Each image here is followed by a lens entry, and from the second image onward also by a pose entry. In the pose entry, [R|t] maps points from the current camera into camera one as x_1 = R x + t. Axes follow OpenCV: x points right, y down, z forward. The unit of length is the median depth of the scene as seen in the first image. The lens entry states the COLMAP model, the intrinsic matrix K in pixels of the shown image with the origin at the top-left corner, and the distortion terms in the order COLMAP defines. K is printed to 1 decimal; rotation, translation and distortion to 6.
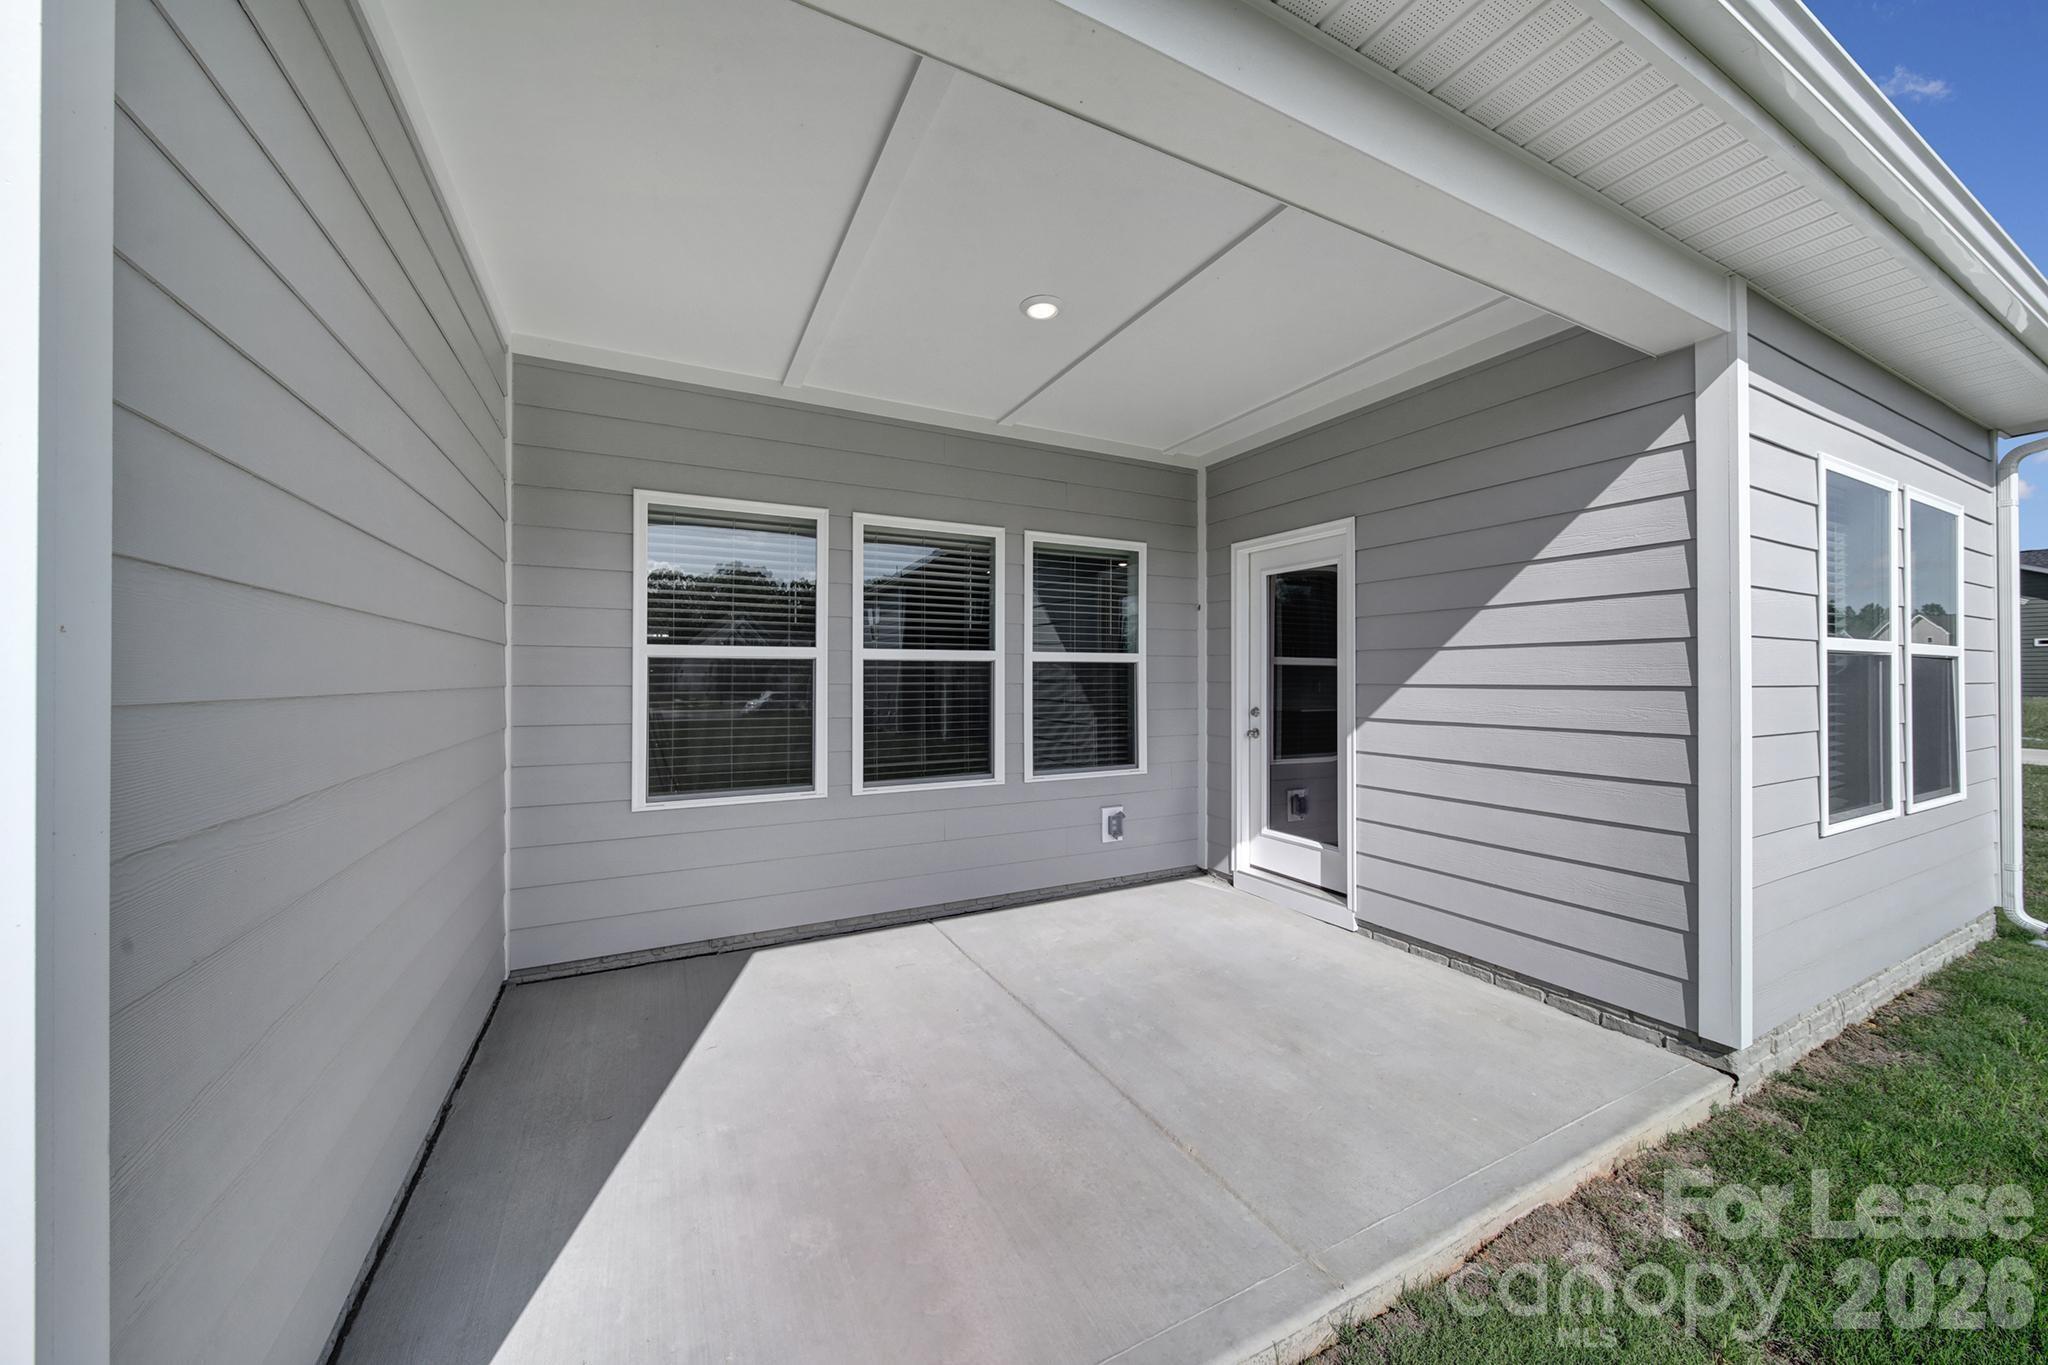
lens RADIAL K [[722.3, 0, 1018.8], [0, 722.3, 676.7], [0, 0, 1]] dist [0.000537, -0.001151]
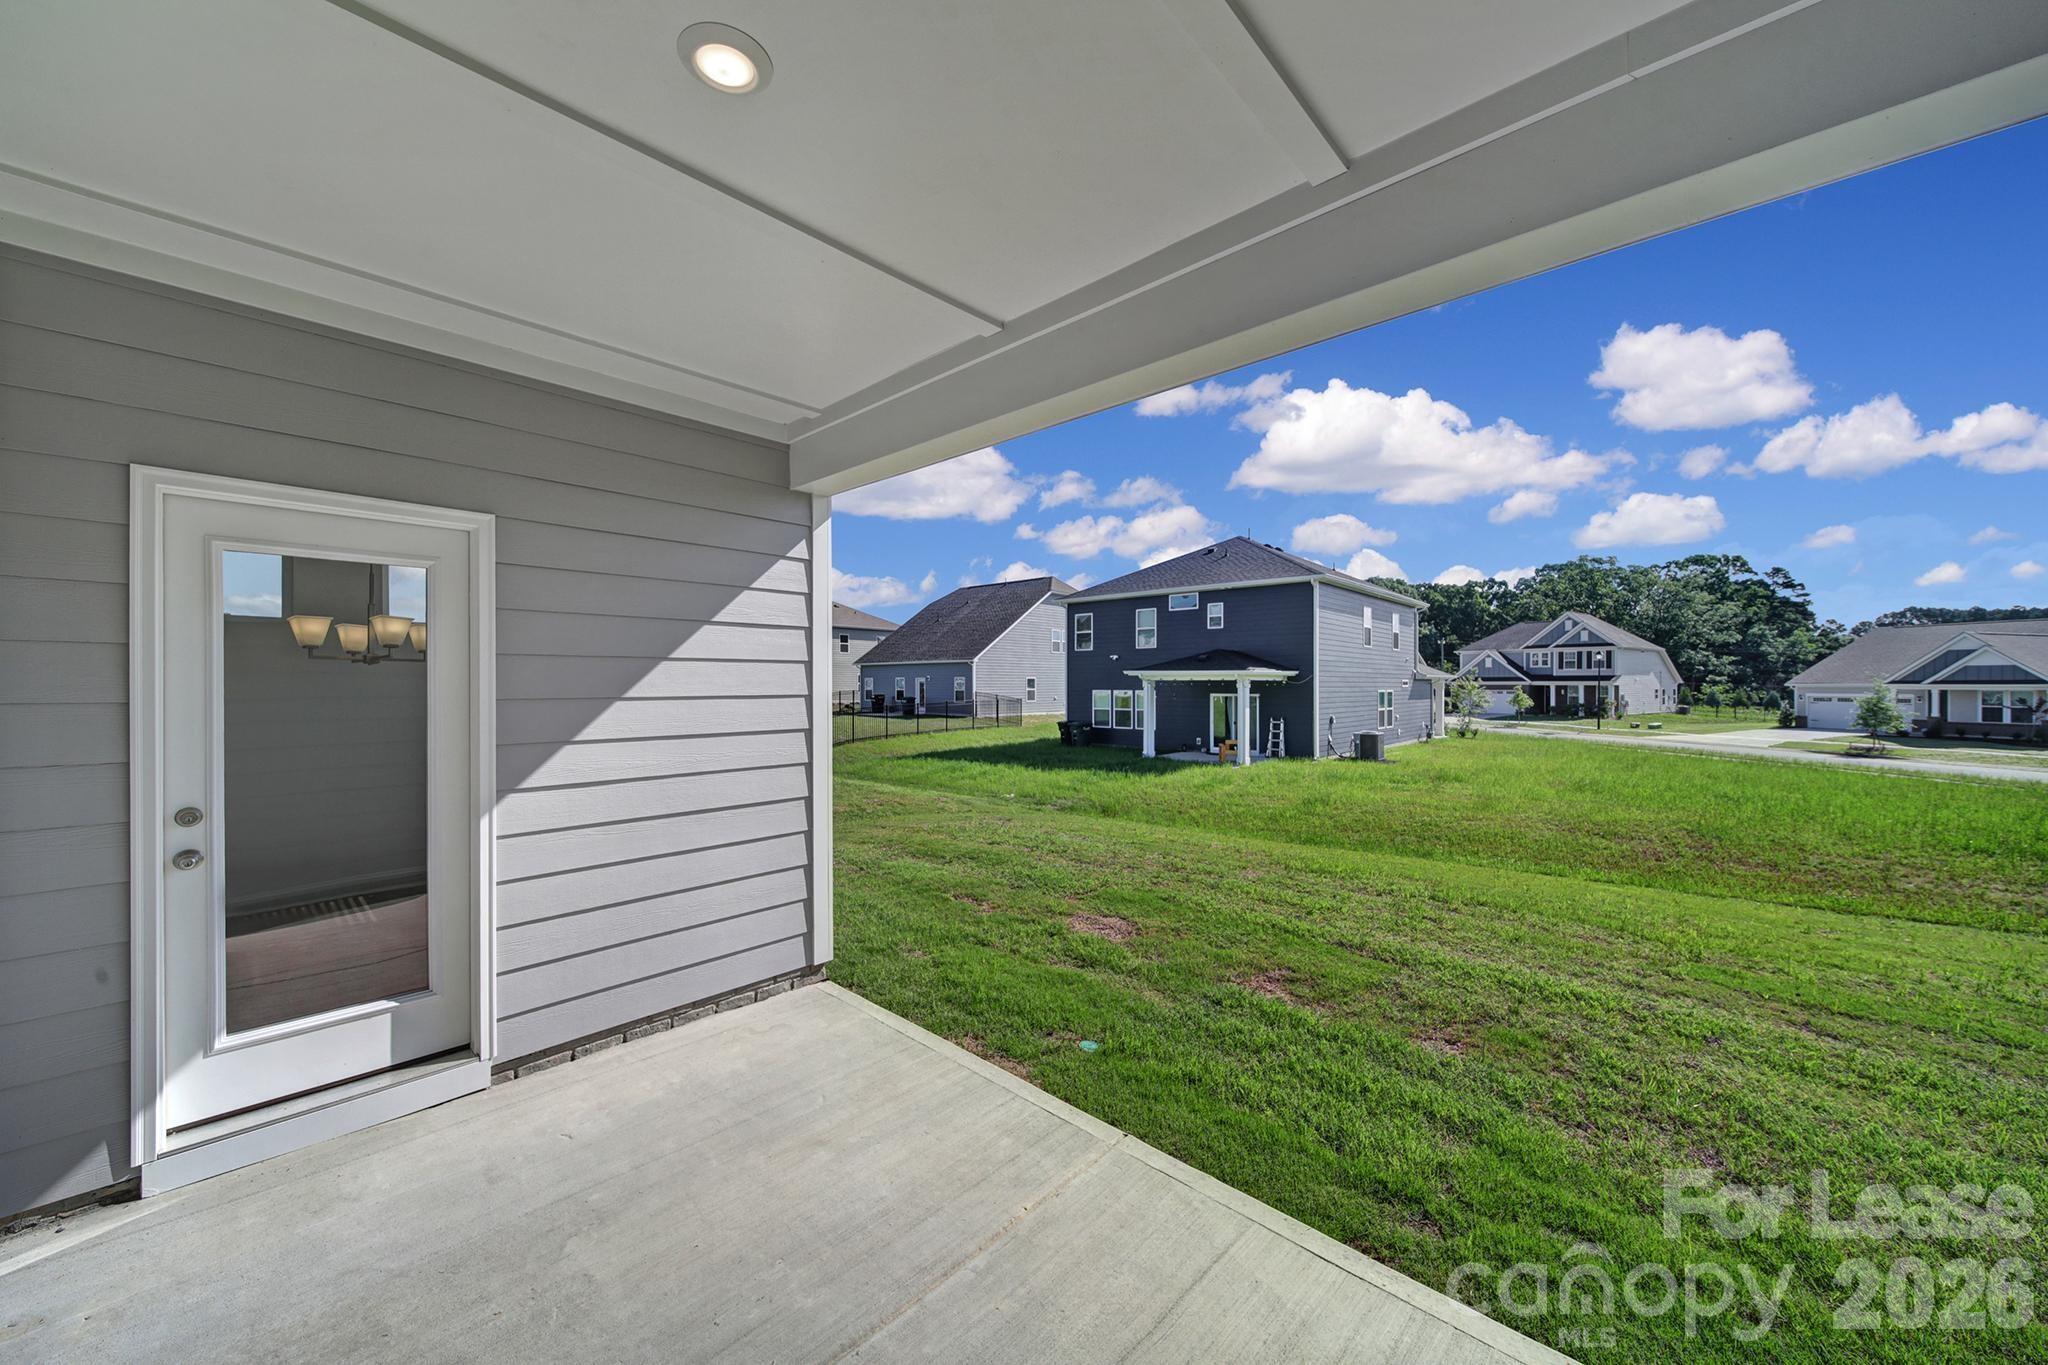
lens RADIAL K [[722.3, 0, 1018.8], [0, 722.3, 676.7], [0, 0, 1]] dist [0.000537, -0.001151]
pose [[-0.321690, 0.012693, 0.946760, -0.414480], [0.006544, 0.999916, -0.011182, -0.049658], [-0.946823, 0.002598, -0.321746, 0.755917]]
